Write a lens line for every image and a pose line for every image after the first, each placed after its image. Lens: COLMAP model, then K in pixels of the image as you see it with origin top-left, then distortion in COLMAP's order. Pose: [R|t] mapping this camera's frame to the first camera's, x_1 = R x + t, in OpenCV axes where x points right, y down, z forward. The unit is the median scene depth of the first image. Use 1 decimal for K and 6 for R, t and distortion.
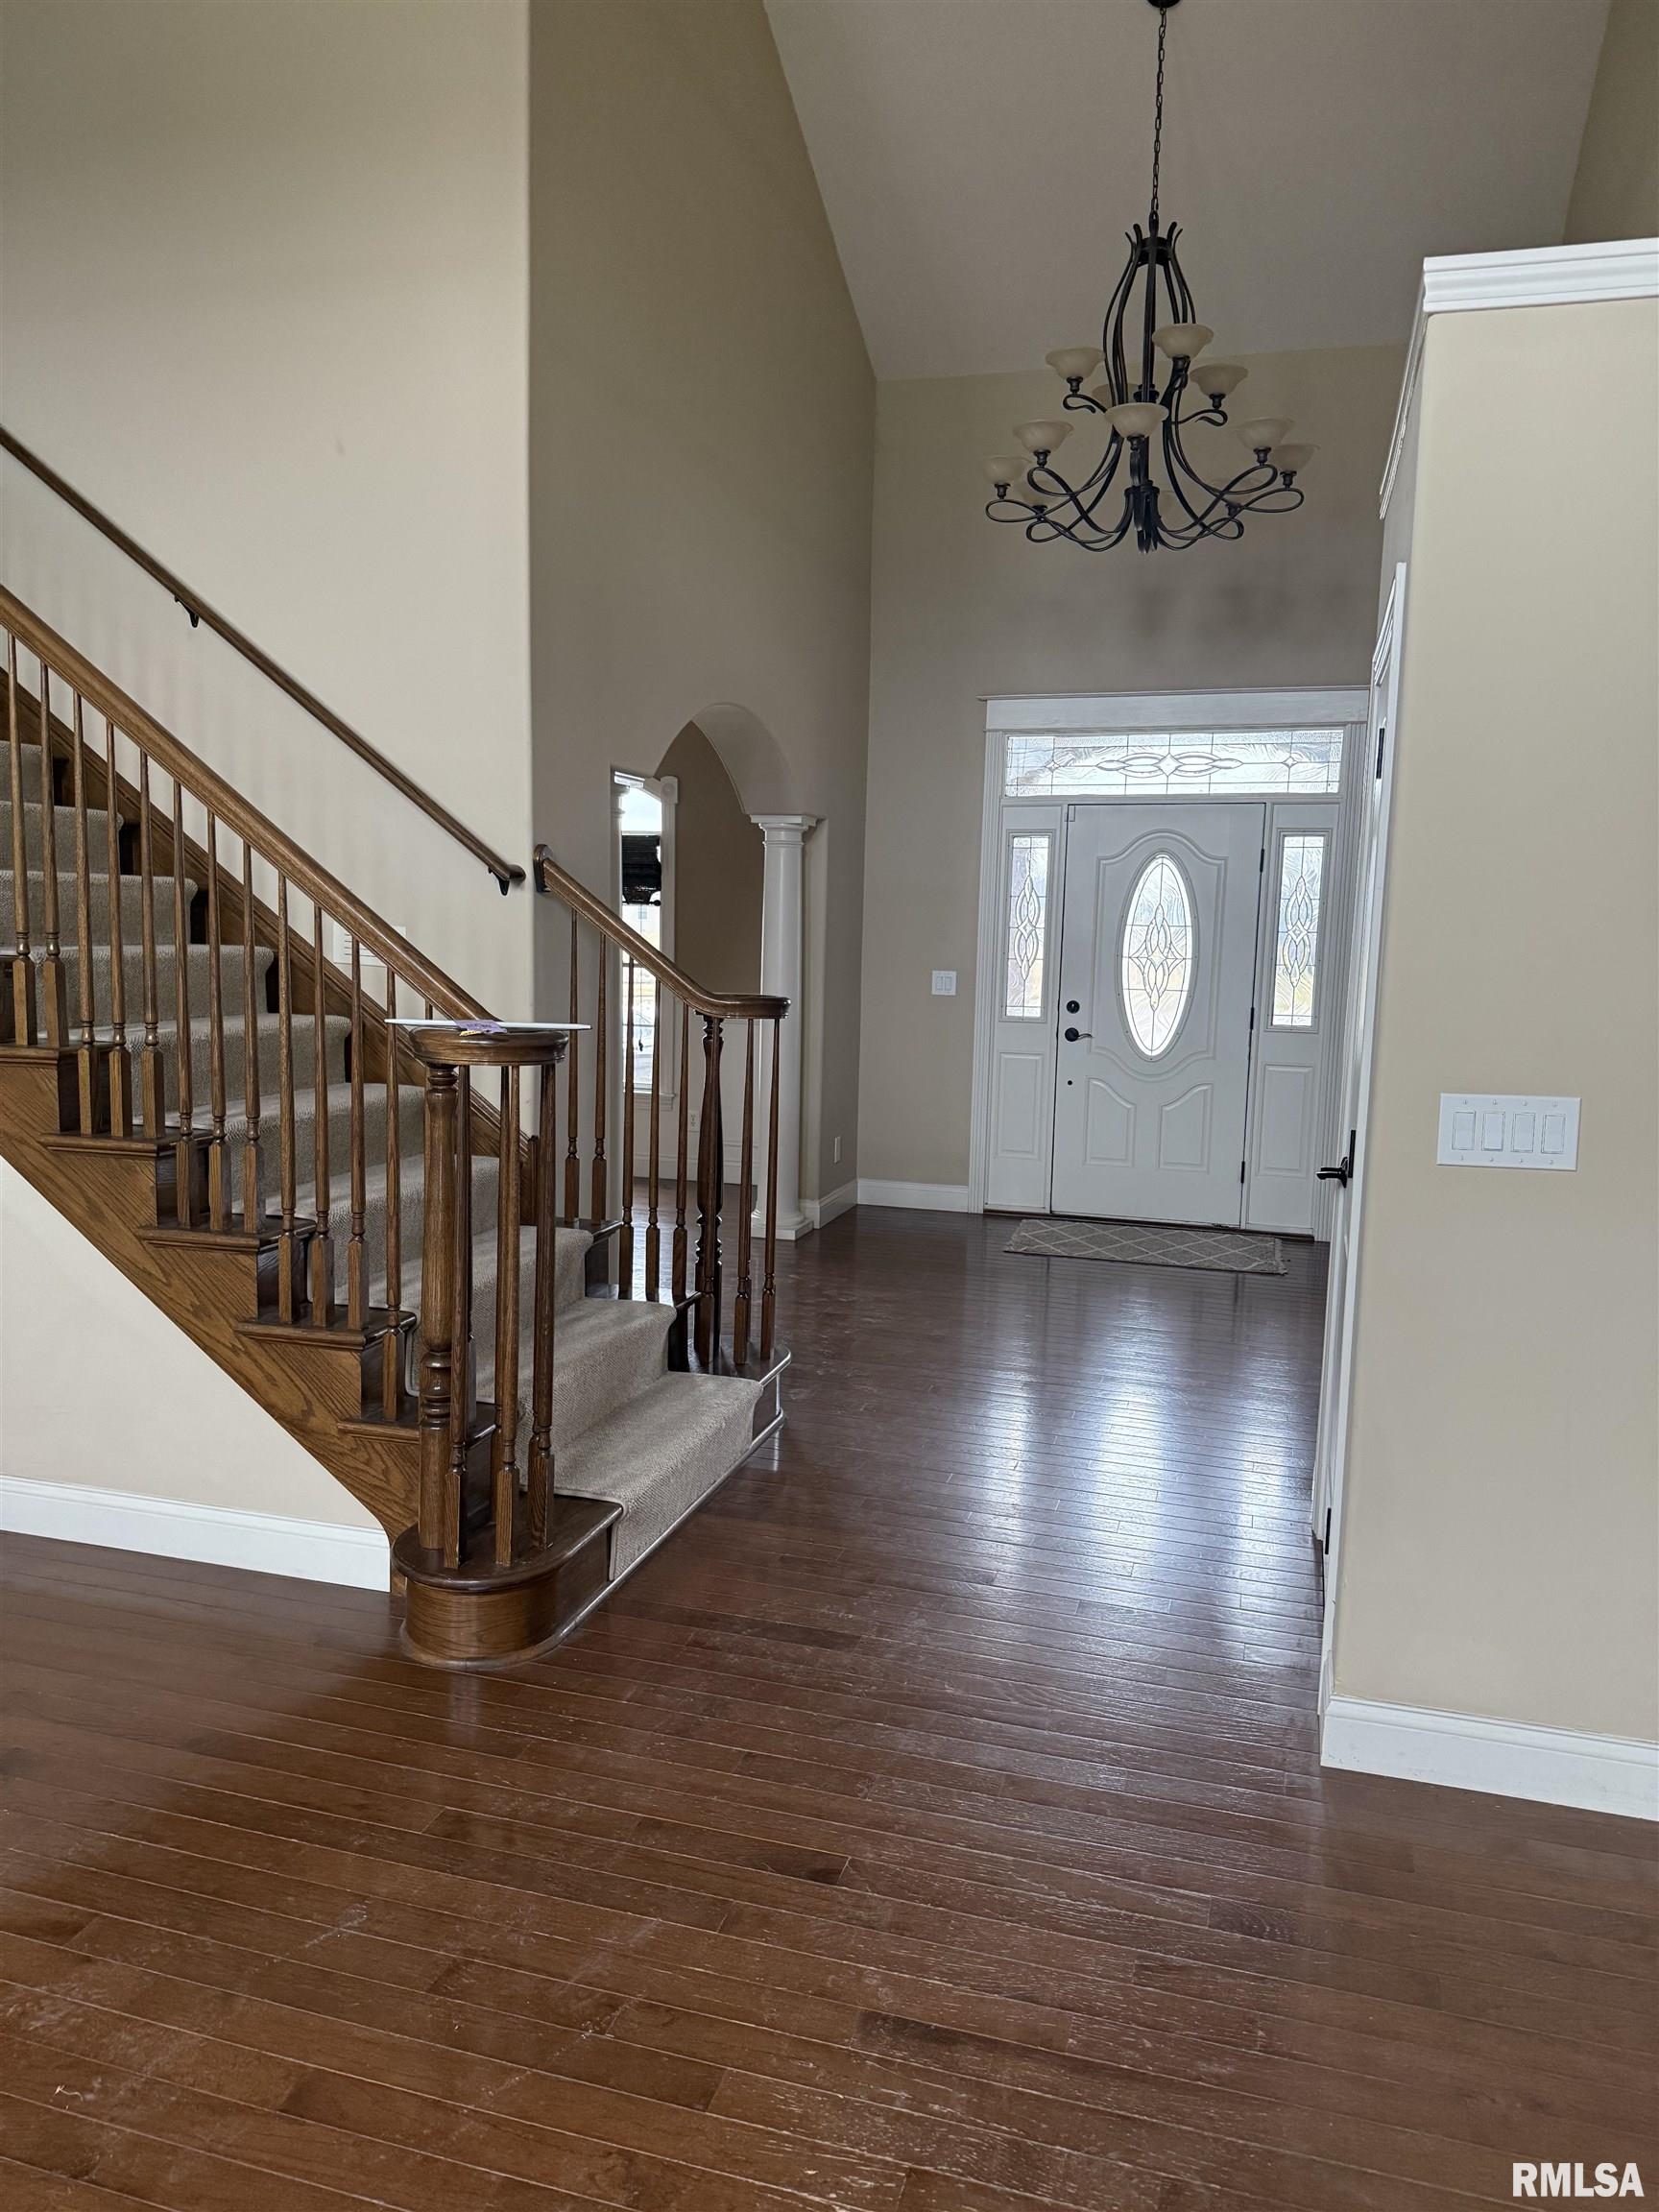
lens RADIAL K [[1545.7, 0, 816.7], [0, 1545.7, 1108.1], [0, 0, 1]] dist [0.174937, -0.341147]
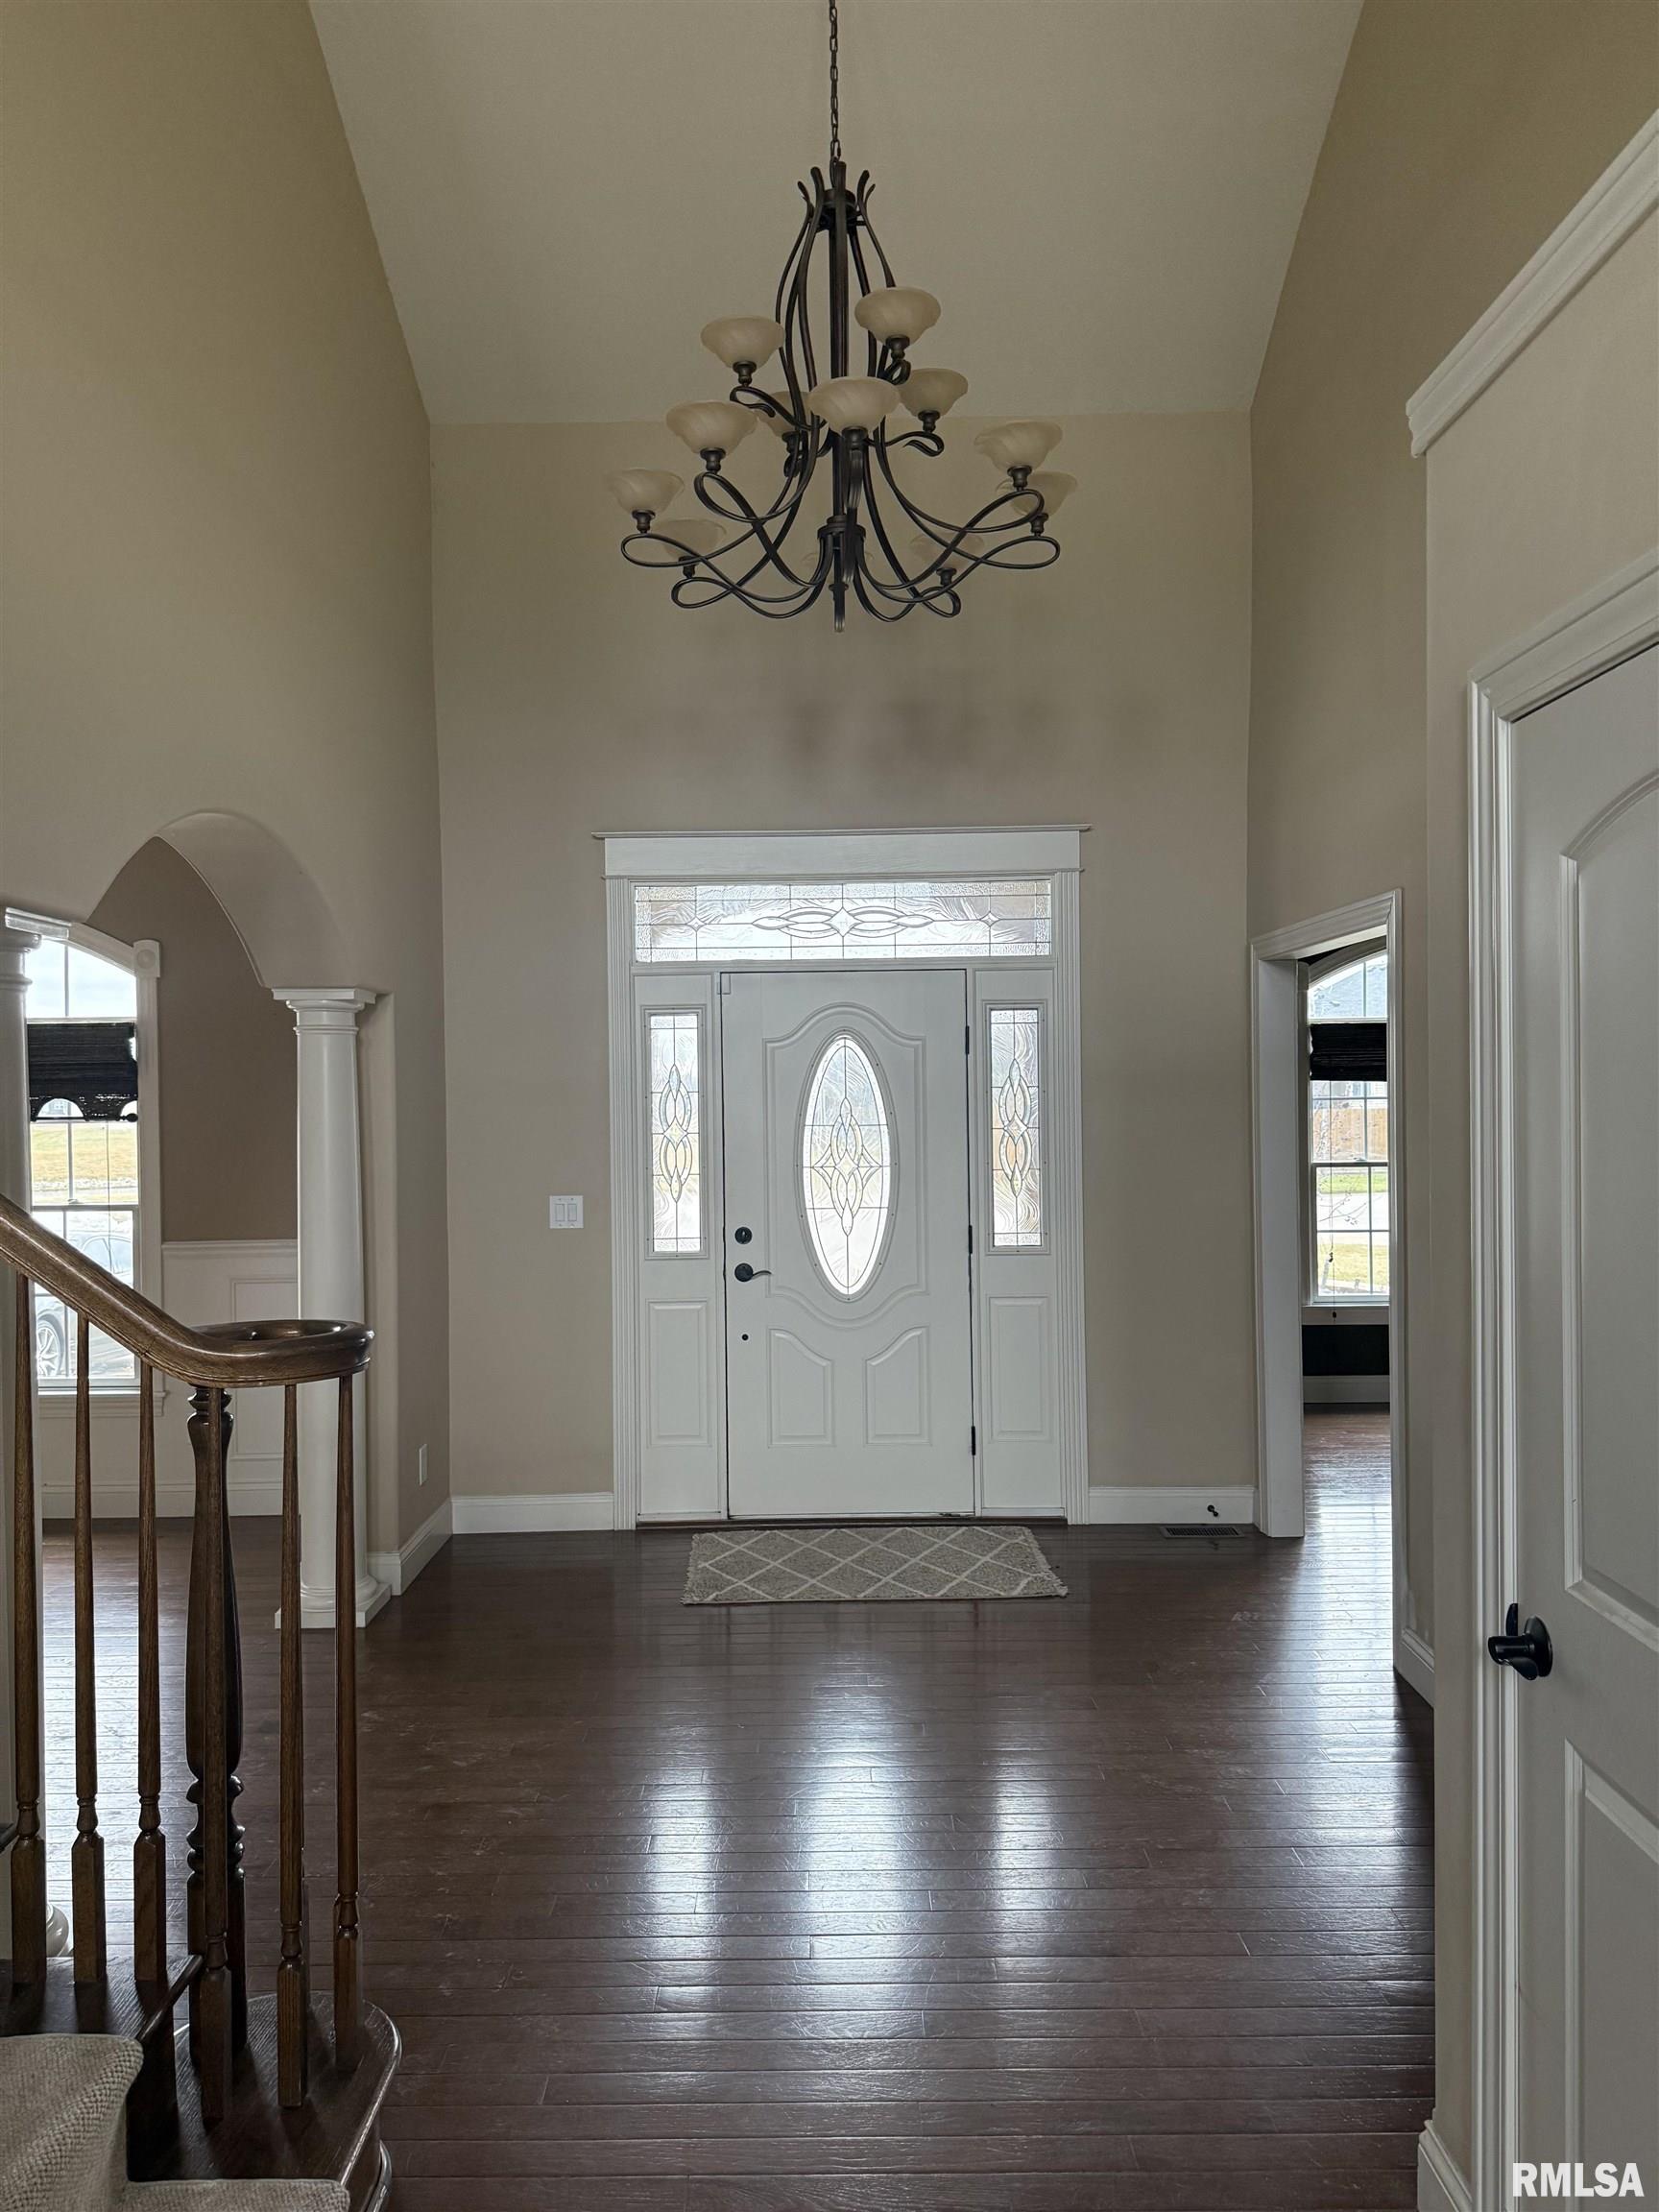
lens RADIAL K [[1545.7, 0, 816.7], [0, 1545.7, 1108.1], [0, 0, 1]] dist [0.174937, -0.341147]
pose [[0.957283, -0.038757, 0.286544, -0.013422], [0.071278, 0.992026, -0.103946, -0.047385], [-0.280230, 0.119930, 0.952411, 0.277968]]
